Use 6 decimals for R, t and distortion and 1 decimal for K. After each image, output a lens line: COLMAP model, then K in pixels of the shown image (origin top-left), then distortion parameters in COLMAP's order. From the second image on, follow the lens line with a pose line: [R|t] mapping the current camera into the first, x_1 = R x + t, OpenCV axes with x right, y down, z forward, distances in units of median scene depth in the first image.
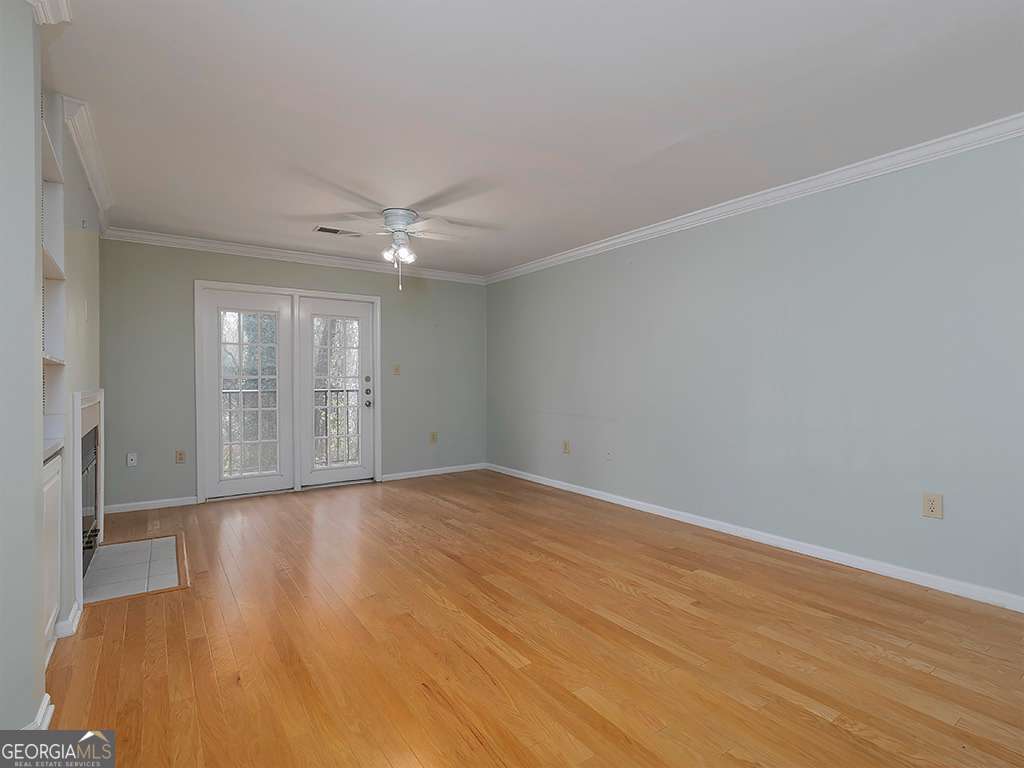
lens RADIAL K [[494.1, 0, 495.7], [0, 494.1, 385.9], [0, 0, 1]] dist [0.001806, 0.000124]
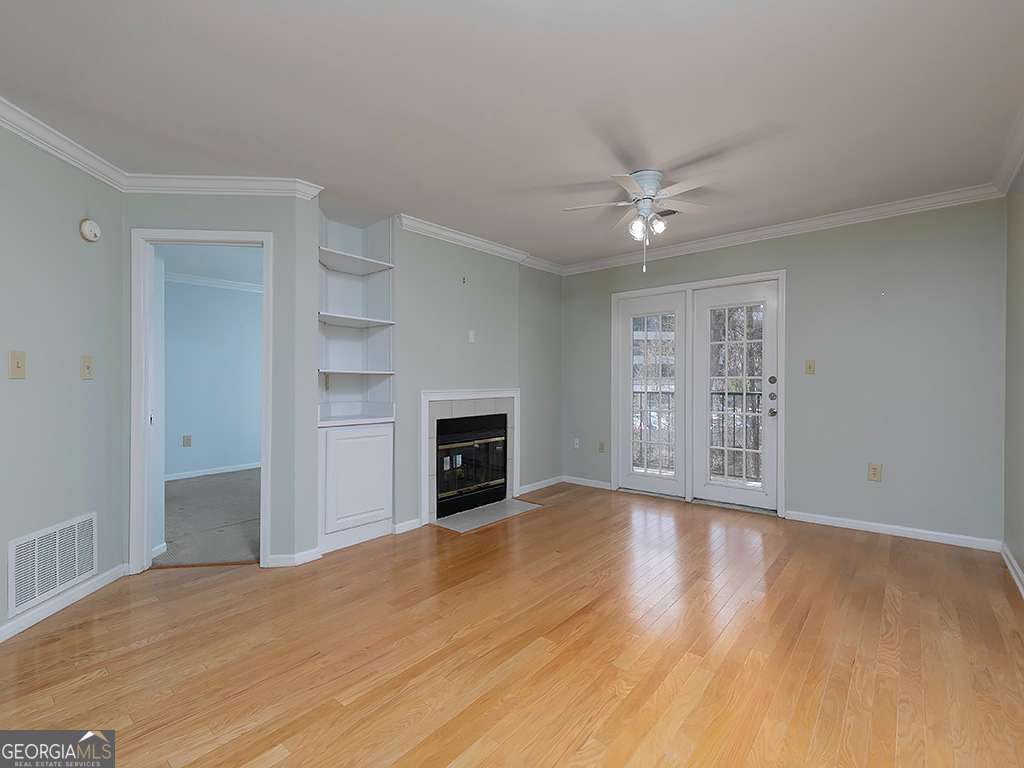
lens RADIAL K [[494.1, 0, 495.7], [0, 494.1, 385.9], [0, 0, 1]] dist [0.001806, 0.000124]
pose [[0.269634, 0.008927, -0.962921, 0.422968], [-0.010866, 0.999922, 0.006227, -0.005929], [0.962901, 0.008784, 0.269710, 0.440055]]
